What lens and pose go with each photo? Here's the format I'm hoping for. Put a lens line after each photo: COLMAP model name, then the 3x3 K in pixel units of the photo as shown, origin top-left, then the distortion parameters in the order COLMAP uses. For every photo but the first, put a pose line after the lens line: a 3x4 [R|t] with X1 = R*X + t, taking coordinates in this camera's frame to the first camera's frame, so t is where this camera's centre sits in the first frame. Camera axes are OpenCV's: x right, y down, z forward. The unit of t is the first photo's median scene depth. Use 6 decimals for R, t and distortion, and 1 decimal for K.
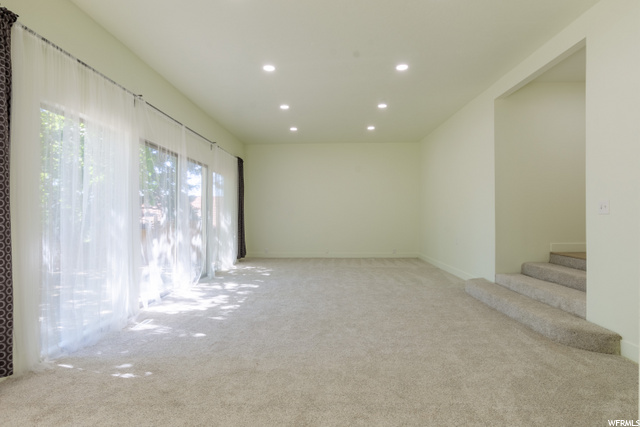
lens RADIAL K [[340.9, 0, 320.0], [0, 340.9, 213.5], [0, 0, 1]] dist [0.004443, 0.000847]
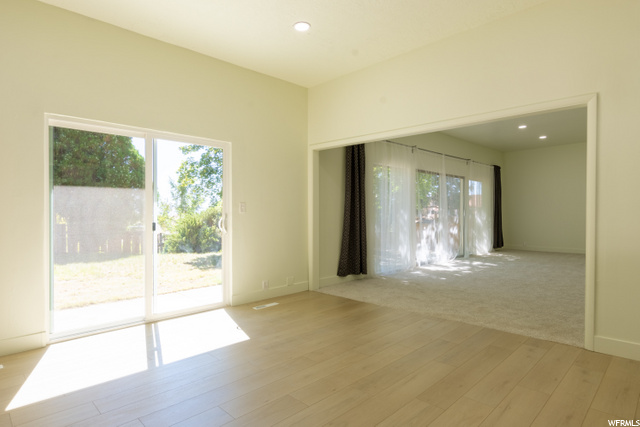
lens RADIAL K [[340.9, 0, 320.0], [0, 340.9, 213.5], [0, 0, 1]] dist [0.004443, 0.000847]
pose [[0.694642, -0.000657, -0.719355, 0.351738], [0.005944, 0.999971, 0.004827, -0.003415], [0.719331, -0.007629, 0.694626, -0.515449]]
